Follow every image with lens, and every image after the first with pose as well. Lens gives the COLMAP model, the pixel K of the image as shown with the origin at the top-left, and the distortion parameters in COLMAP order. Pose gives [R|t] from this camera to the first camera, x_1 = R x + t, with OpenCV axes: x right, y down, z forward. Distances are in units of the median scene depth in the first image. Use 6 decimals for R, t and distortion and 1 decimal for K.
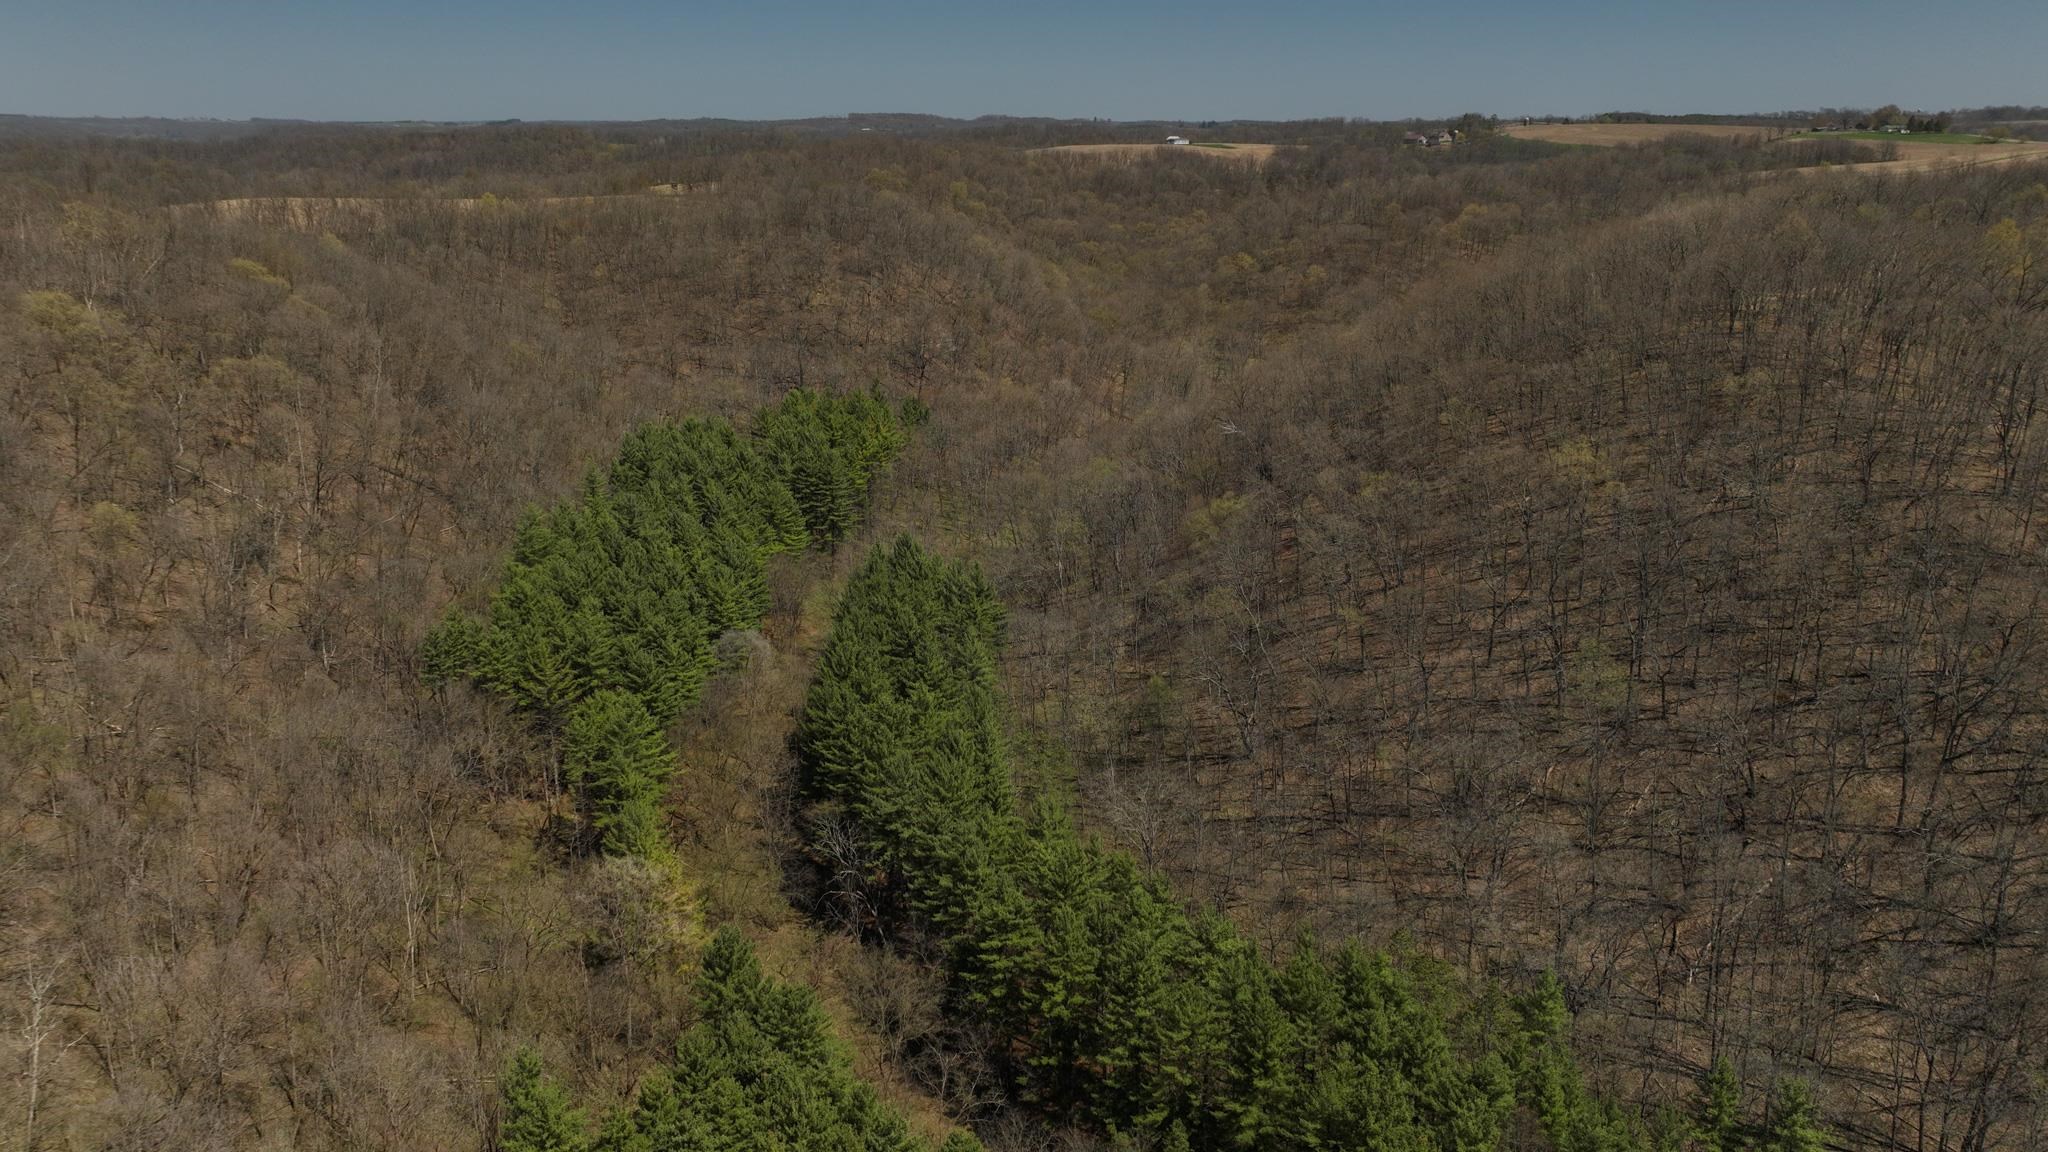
lens RADIAL K [[1433.9, 0, 1033.9], [0, 1433.9, 579.7], [0, 0, 1]] dist [-0.006297, 0.023791]
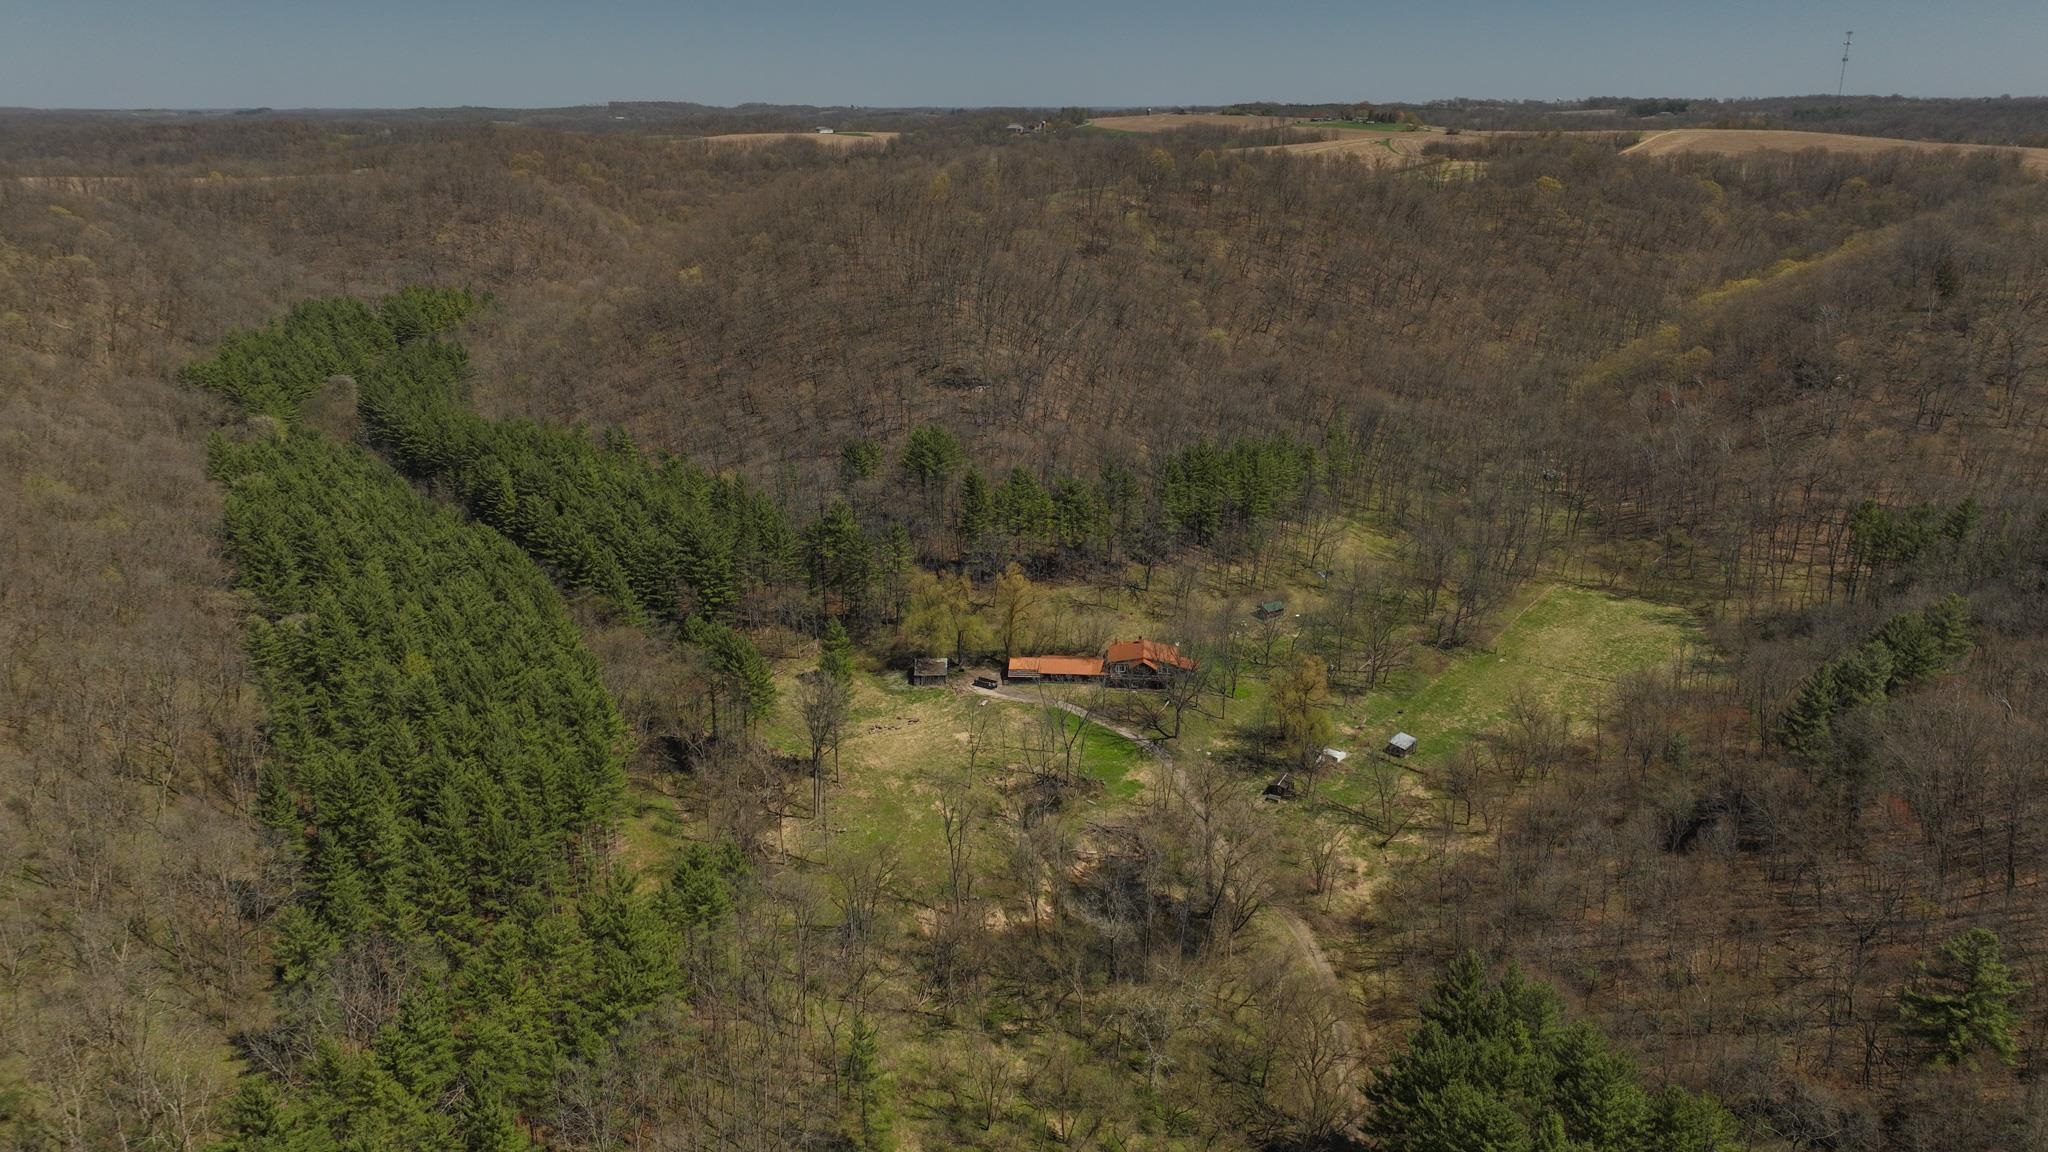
lens RADIAL K [[1433.9, 0, 1026.8], [0, 1433.9, 574.9], [0, 0, 1]] dist [-0.006297, 0.023791]
pose [[0.991159, -0.044020, 0.125166, 0.168864], [0.043250, 0.999025, 0.008863, 0.115827], [-0.125434, -0.003371, 0.992096, -0.394096]]
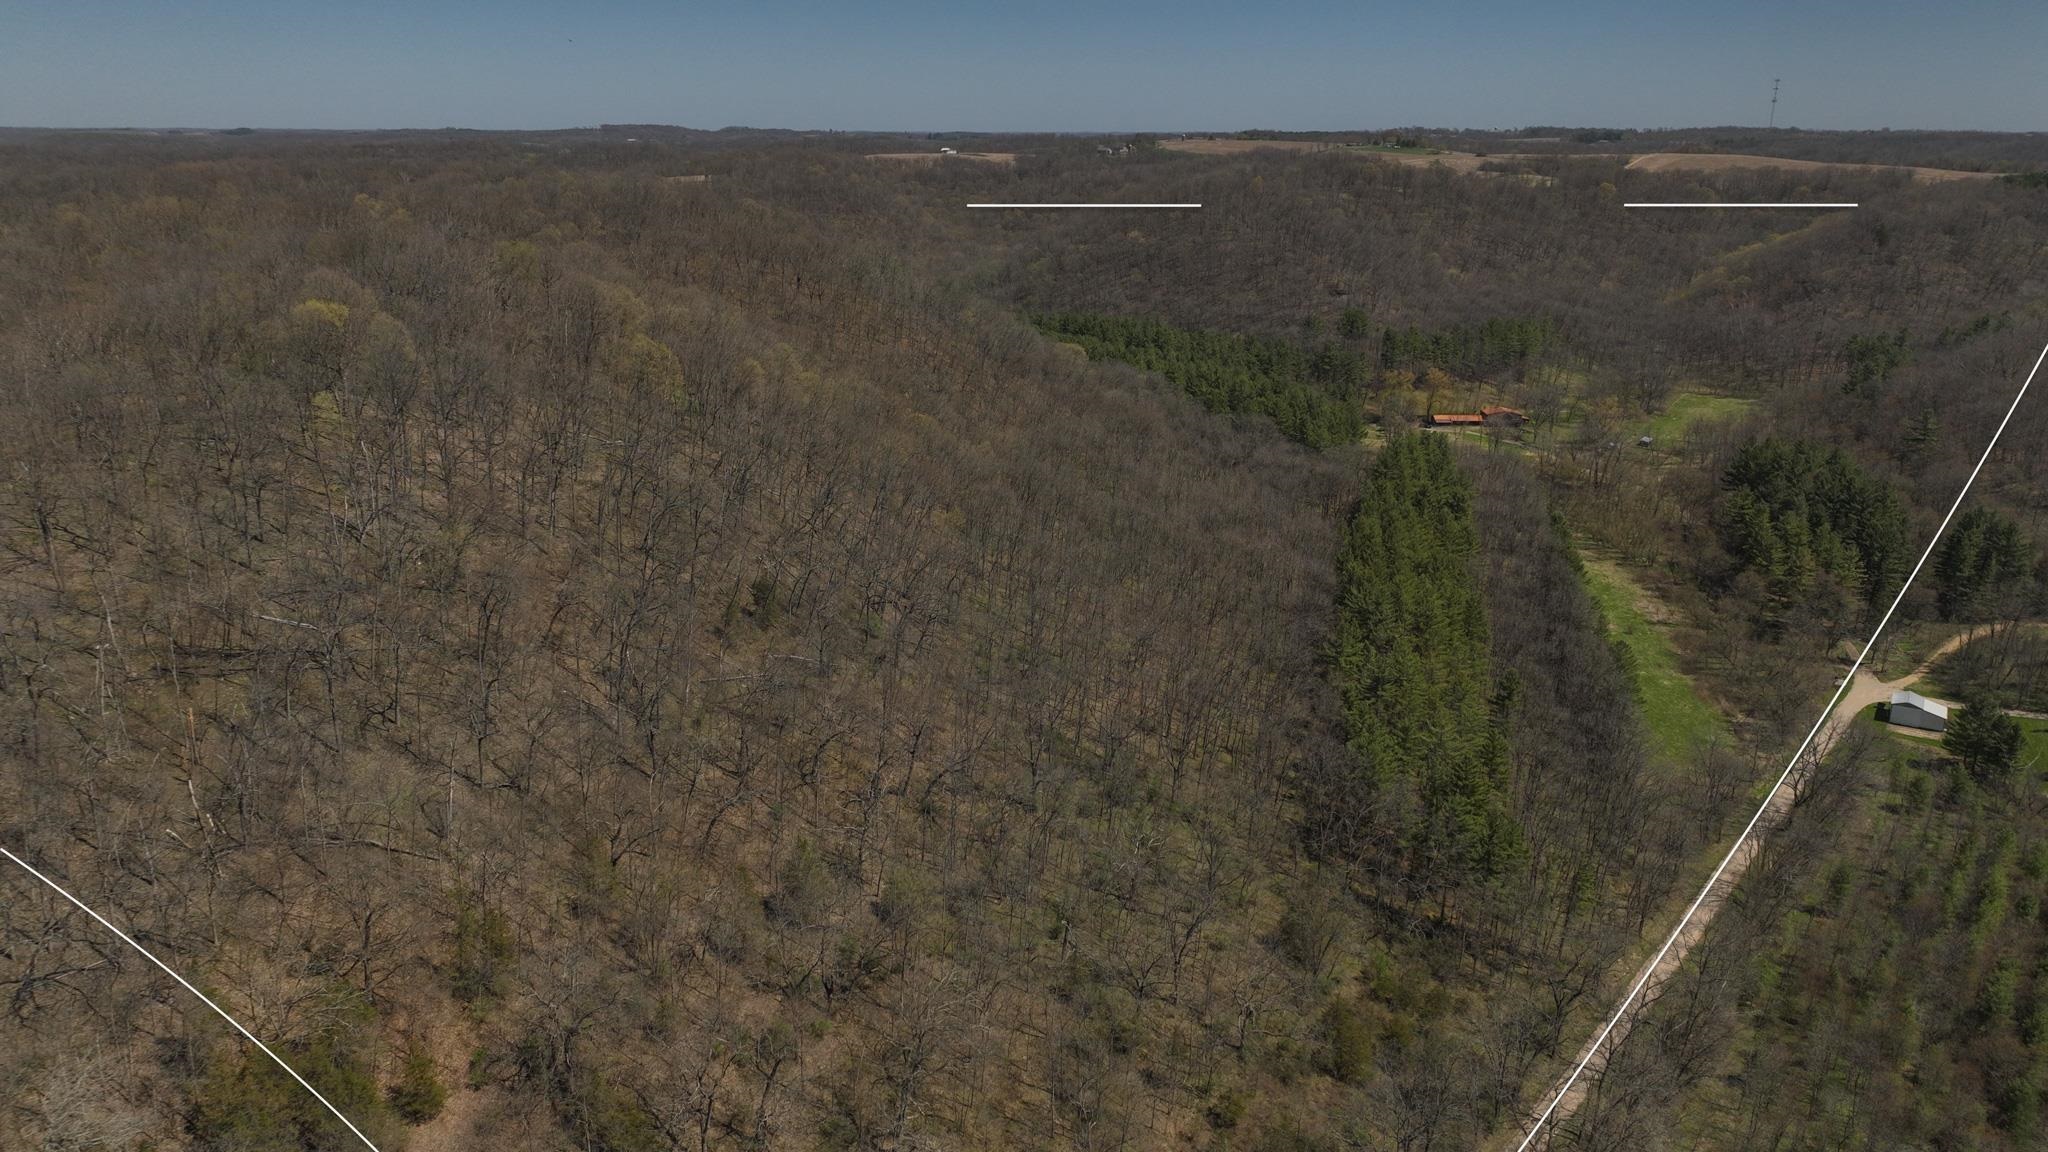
lens RADIAL K [[1433.9, 0, 1030.0], [0, 1433.9, 575.6], [0, 0, 1]] dist [-0.006297, 0.023791]
pose [[0.981686, -0.053395, 0.182872, -0.180795], [0.054956, 0.998483, -0.003475, 0.230342], [-0.182409, 0.013461, 0.983131, -0.755859]]
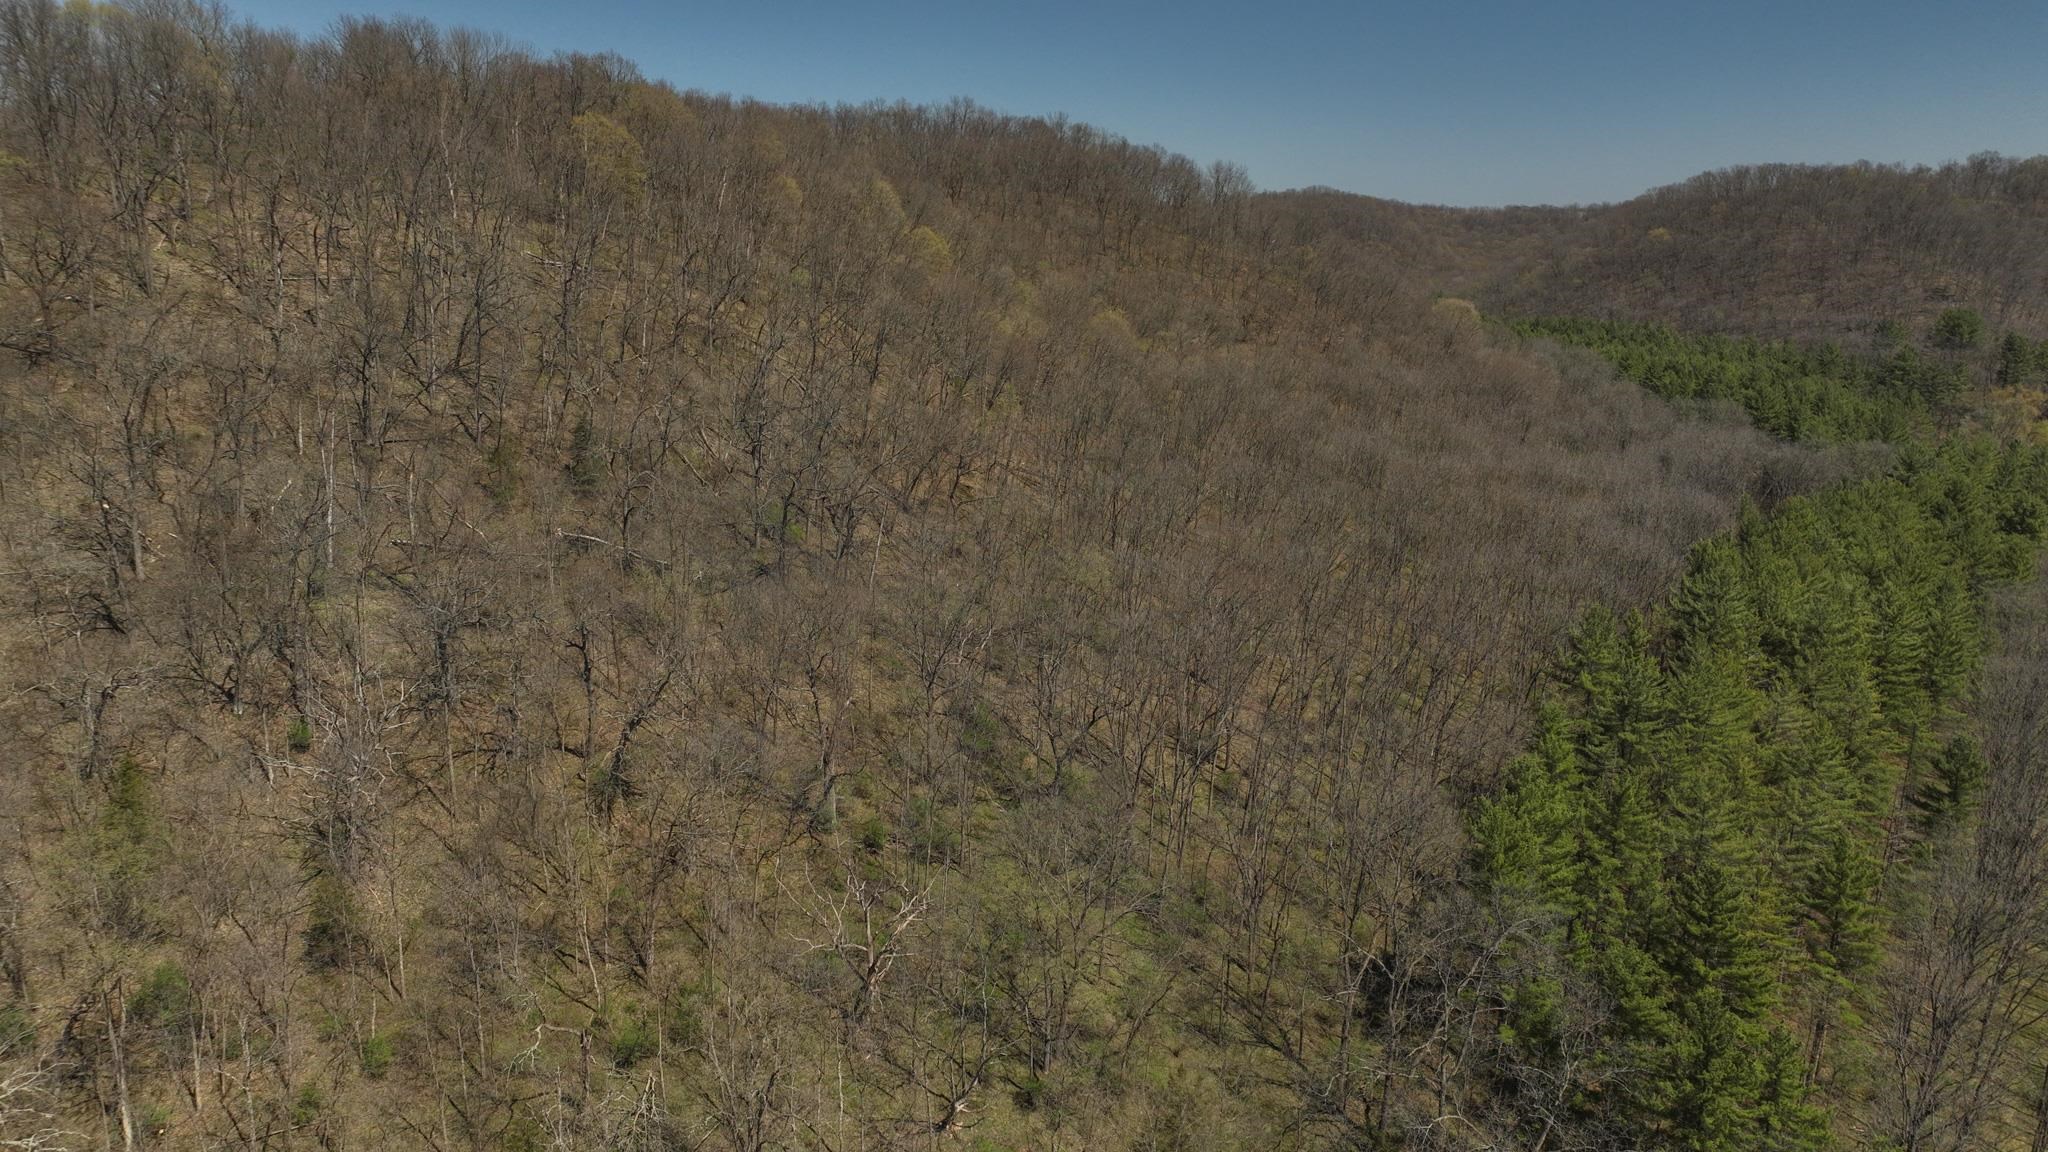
lens RADIAL K [[1433.9, 0, 1025.9], [0, 1433.9, 573.6], [0, 0, 1]] dist [-0.006297, 0.023791]
pose [[0.974139, 0.052584, -0.219747, -0.061677], [-0.069658, 0.995064, -0.070682, 0.261871], [0.214945, 0.084161, 0.972993, -0.605367]]
